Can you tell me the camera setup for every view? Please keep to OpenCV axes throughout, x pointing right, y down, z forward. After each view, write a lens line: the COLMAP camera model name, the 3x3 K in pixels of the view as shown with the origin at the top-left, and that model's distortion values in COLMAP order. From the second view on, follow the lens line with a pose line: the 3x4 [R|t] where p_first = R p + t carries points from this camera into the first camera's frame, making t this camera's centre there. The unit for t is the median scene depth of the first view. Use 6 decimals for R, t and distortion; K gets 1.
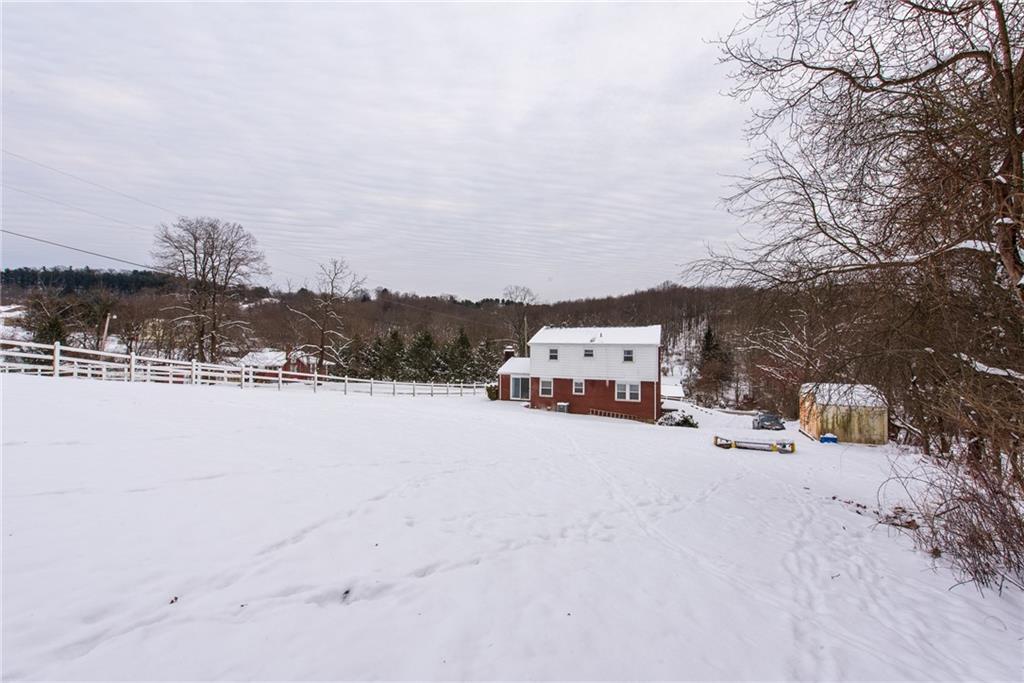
lens RADIAL K [[415.9, 0, 512.0], [0, 415.9, 341.5], [0, 0, 1]] dist [-0.032603, 0.000072]
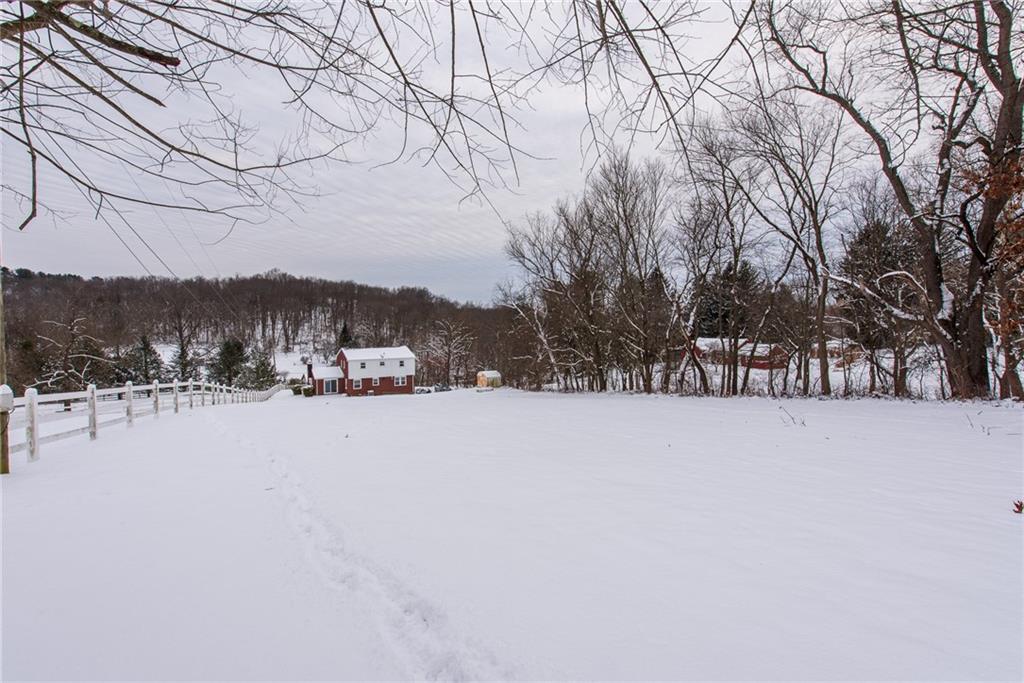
lens RADIAL K [[420.5, 0, 512.0], [0, 420.5, 341.5], [0, 0, 1]] dist [0.000537, -0.000024]
pose [[0.589359, -0.039460, 0.806907, -1.033999], [0.000546, 0.998826, 0.048447, -0.168957], [-0.807871, -0.028113, 0.588689, -0.639458]]
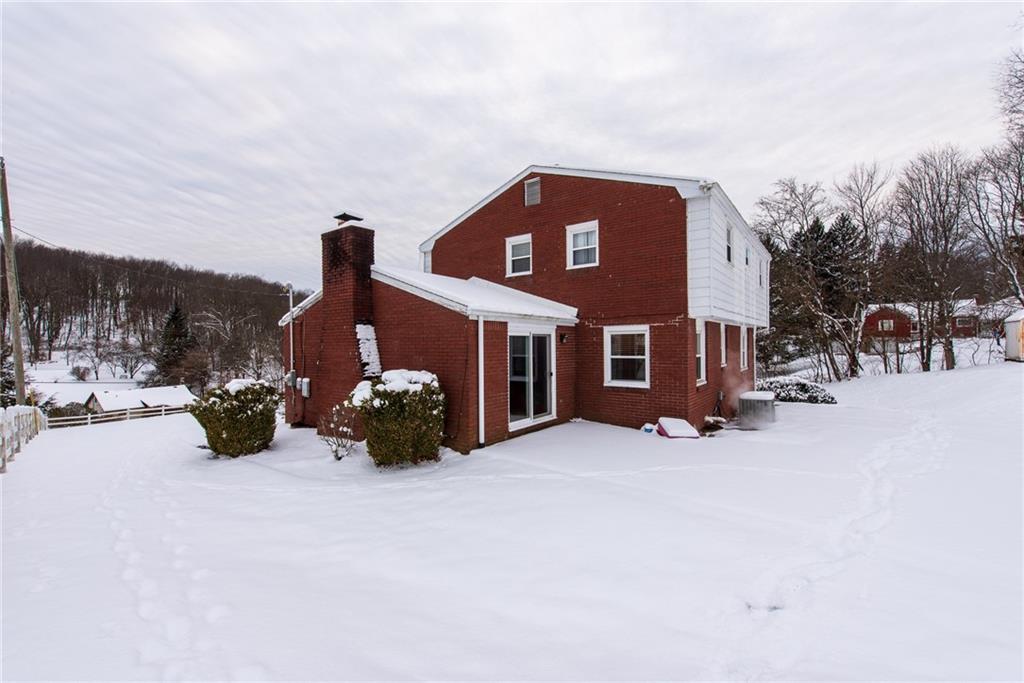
lens RADIAL K [[410.7, 0, 512.0], [0, 410.7, 341.5], [0, 0, 1]] dist [-0.000596, -0.000094]
pose [[0.247565, -0.011725, 0.968800, -0.264839], [0.005121, 0.999929, 0.010793, 0.100609], [-0.968858, 0.002289, 0.247608, 1.101371]]
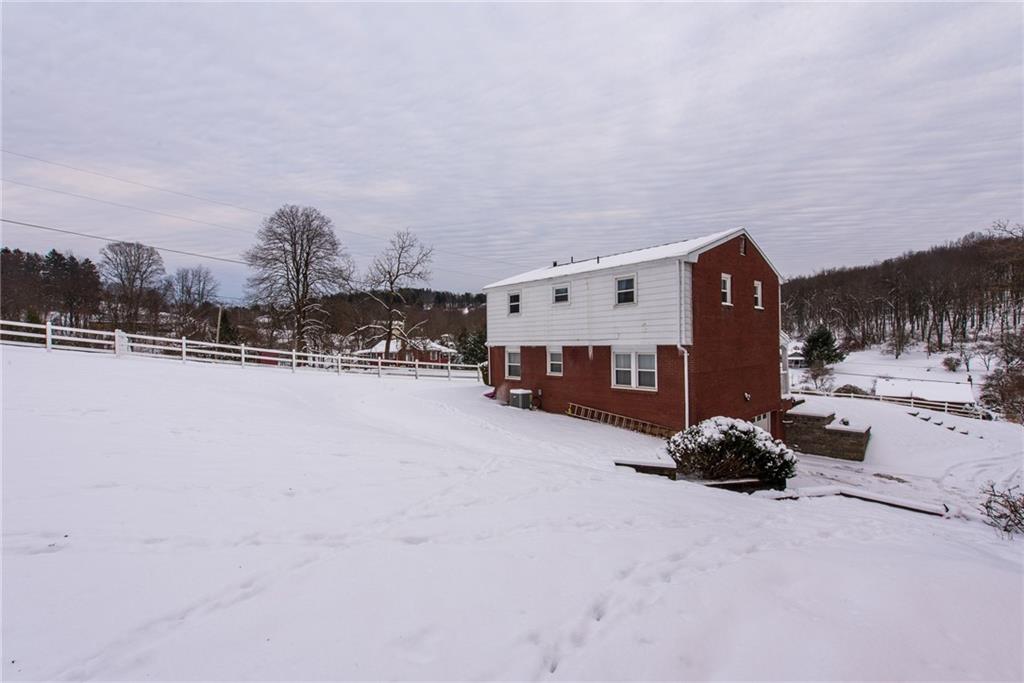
lens RADIAL K [[420.5, 0, 512.0], [0, 420.5, 341.5], [0, 0, 1]] dist [0.000537, -0.000024]
pose [[0.881028, -0.023760, -0.472466, 0.375151], [0.027260, 0.999628, 0.000562, 0.083788], [0.472277, -0.013375, 0.881348, 0.507375]]
